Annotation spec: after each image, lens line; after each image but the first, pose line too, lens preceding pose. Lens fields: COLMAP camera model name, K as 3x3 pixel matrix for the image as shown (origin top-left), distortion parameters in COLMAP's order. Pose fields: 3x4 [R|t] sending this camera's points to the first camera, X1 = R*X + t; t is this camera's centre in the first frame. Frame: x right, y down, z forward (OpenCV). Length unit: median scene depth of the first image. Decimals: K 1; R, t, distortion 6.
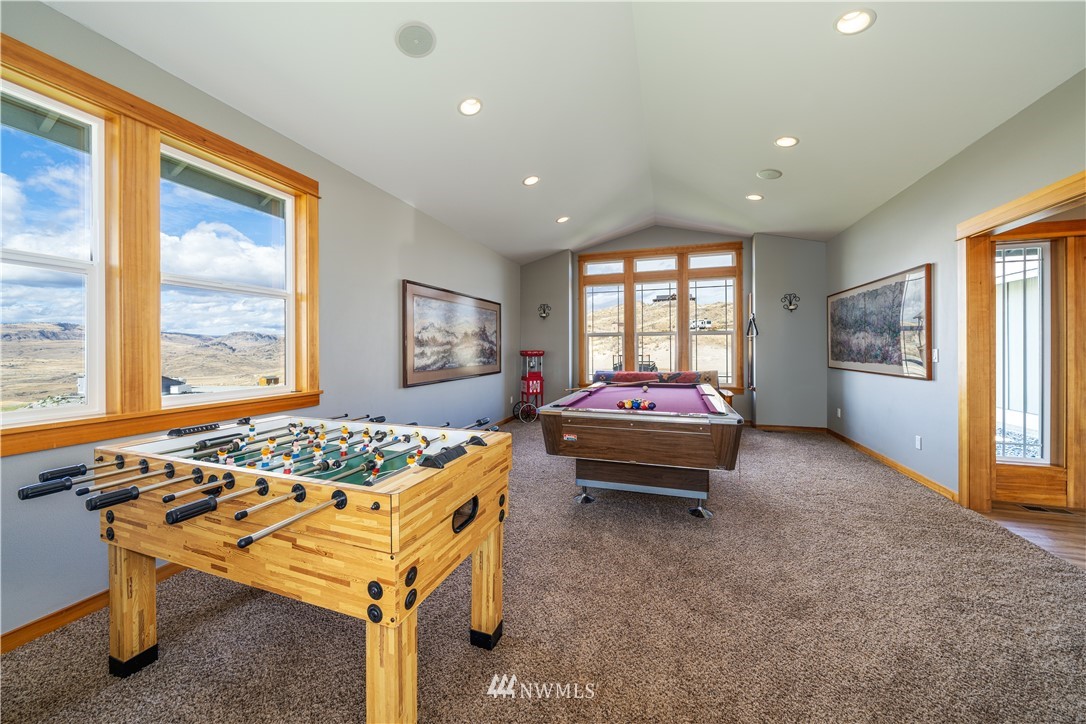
lens RADIAL K [[376.6, 0, 543.0], [0, 376.6, 362.0], [0, 0, 1]] dist [-0.000263, -0.000054]
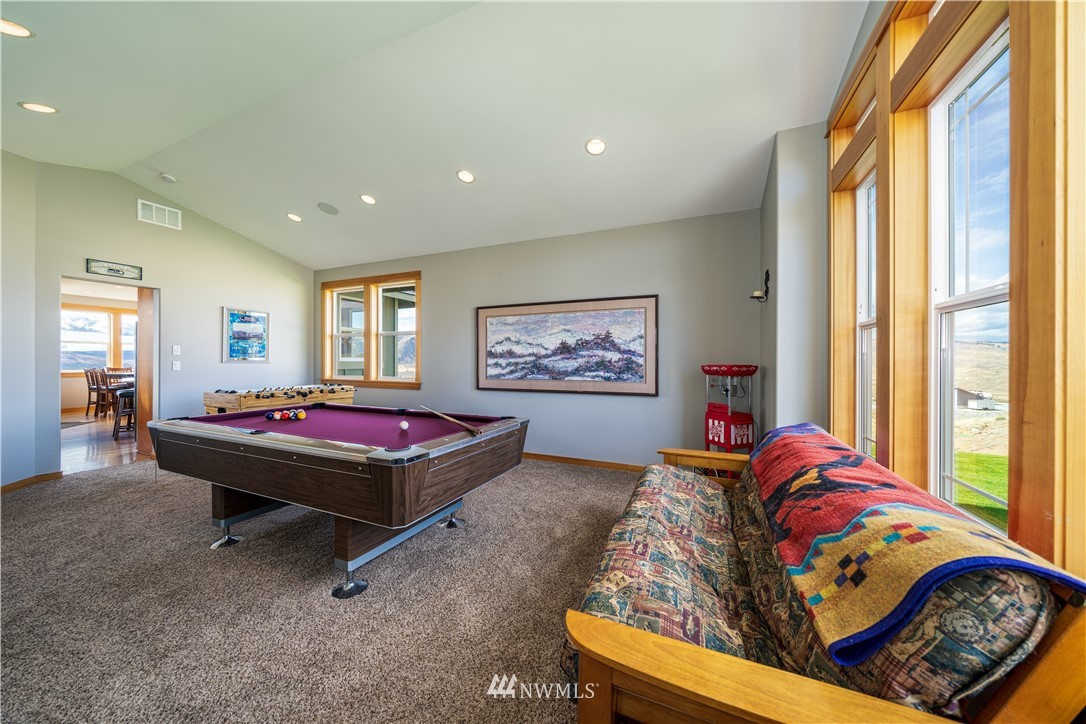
lens RADIAL K [[376.6, 0, 543.0], [0, 376.6, 362.0], [0, 0, 1]] dist [-0.000263, -0.000054]
pose [[-0.087145, 0.010134, -0.996144, 0.808149], [-0.038644, 0.999161, 0.013546, -0.047892], [0.995446, 0.039675, -0.086681, 1.183822]]
